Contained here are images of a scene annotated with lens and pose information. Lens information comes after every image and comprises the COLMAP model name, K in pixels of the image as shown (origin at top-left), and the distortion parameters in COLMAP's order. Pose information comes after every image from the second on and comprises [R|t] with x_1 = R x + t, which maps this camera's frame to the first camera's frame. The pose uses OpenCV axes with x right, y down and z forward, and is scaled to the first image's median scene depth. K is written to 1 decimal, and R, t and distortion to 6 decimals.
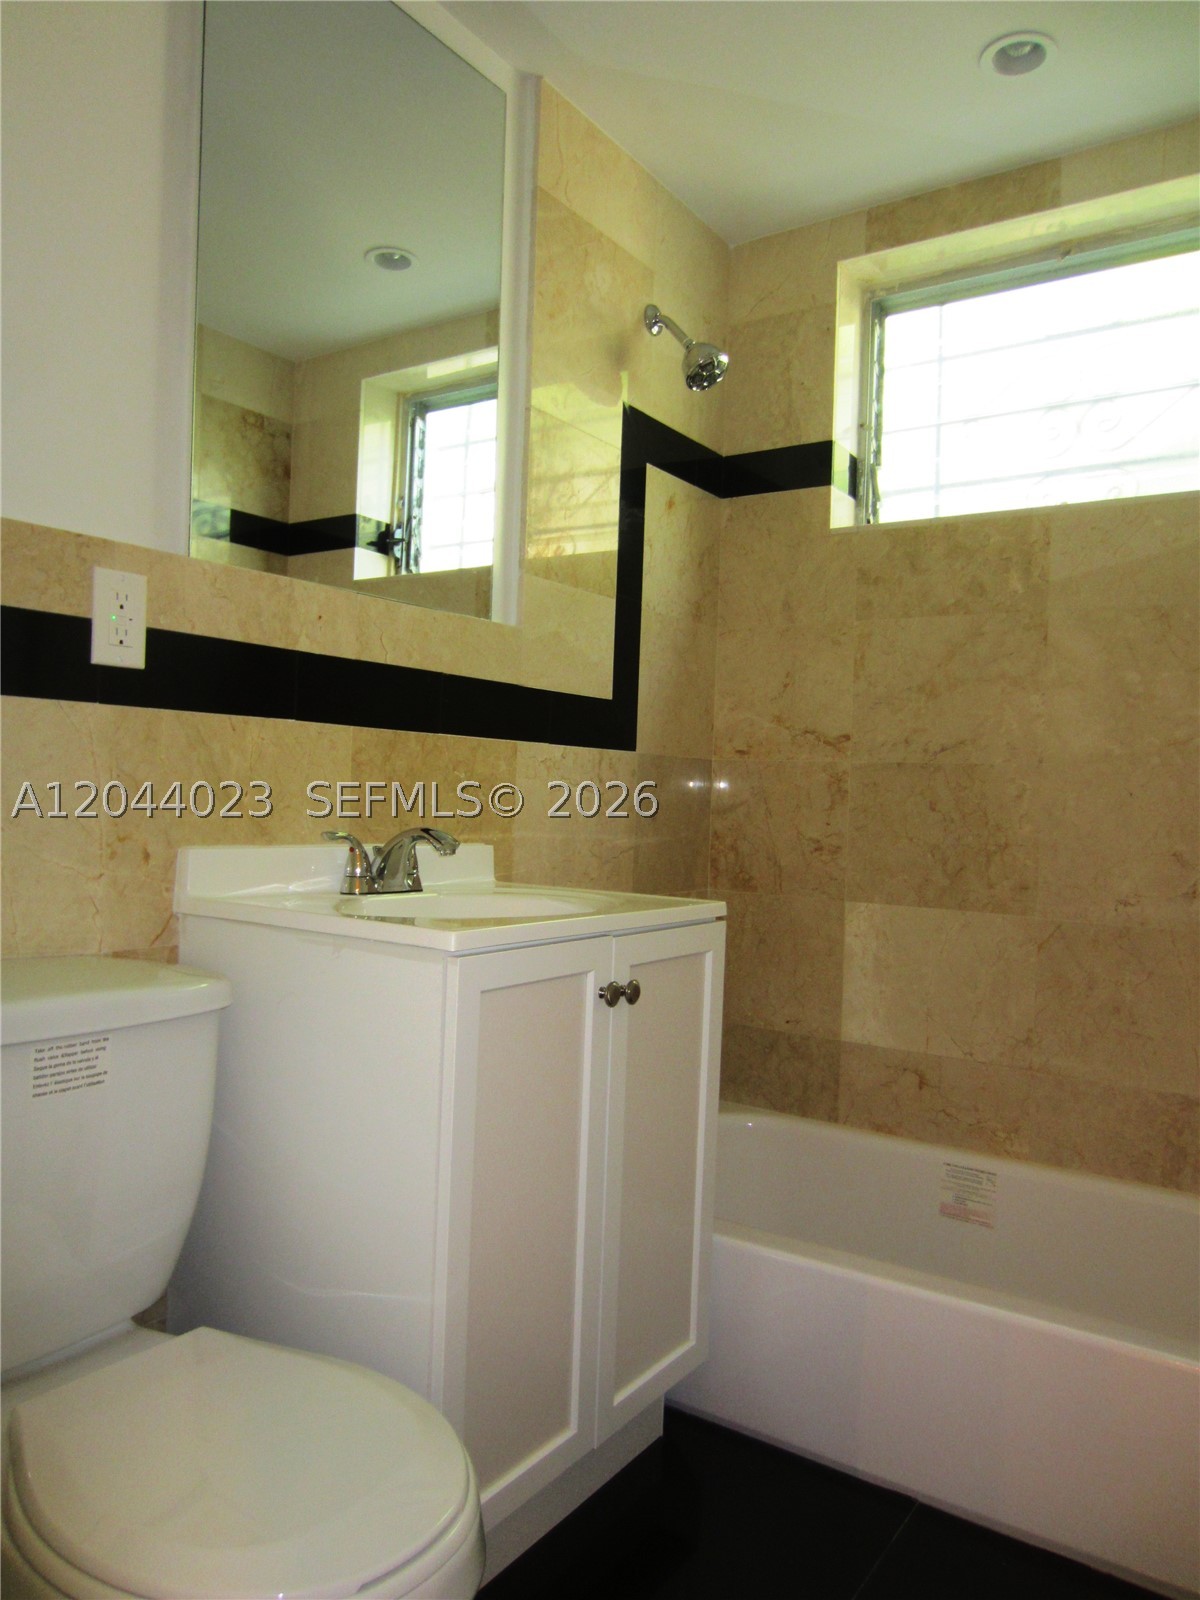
lens RADIAL K [[1138.7, 0, 600.6], [0, 1138.7, 807.8], [0, 0, 1]] dist [-0.028148, 0.004453]
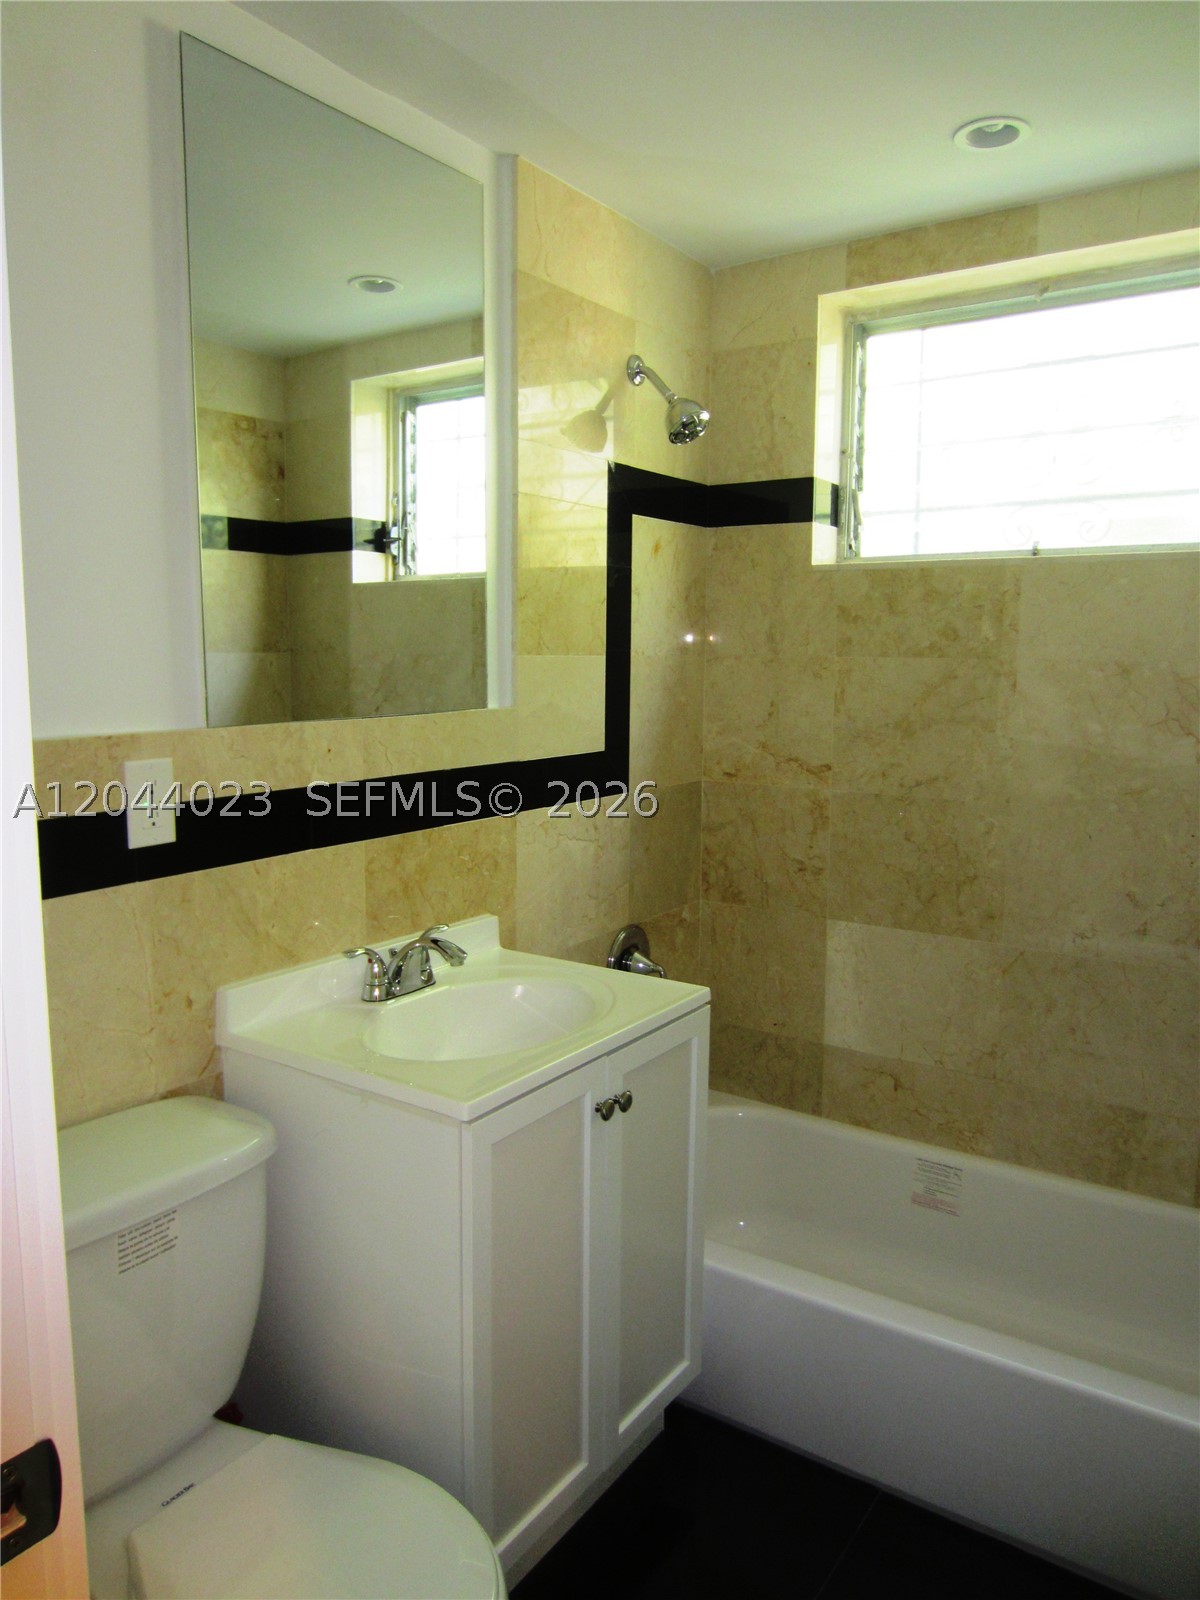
lens RADIAL K [[1138.7, 0, 604.7], [0, 1138.7, 787.3], [0, 0, 1]] dist [-0.028148, 0.004453]
pose [[0.999646, -0.026246, -0.004254, 0.013592], [0.026566, 0.992618, 0.118334, -0.188164], [0.001117, -0.118405, 0.992965, -0.058246]]
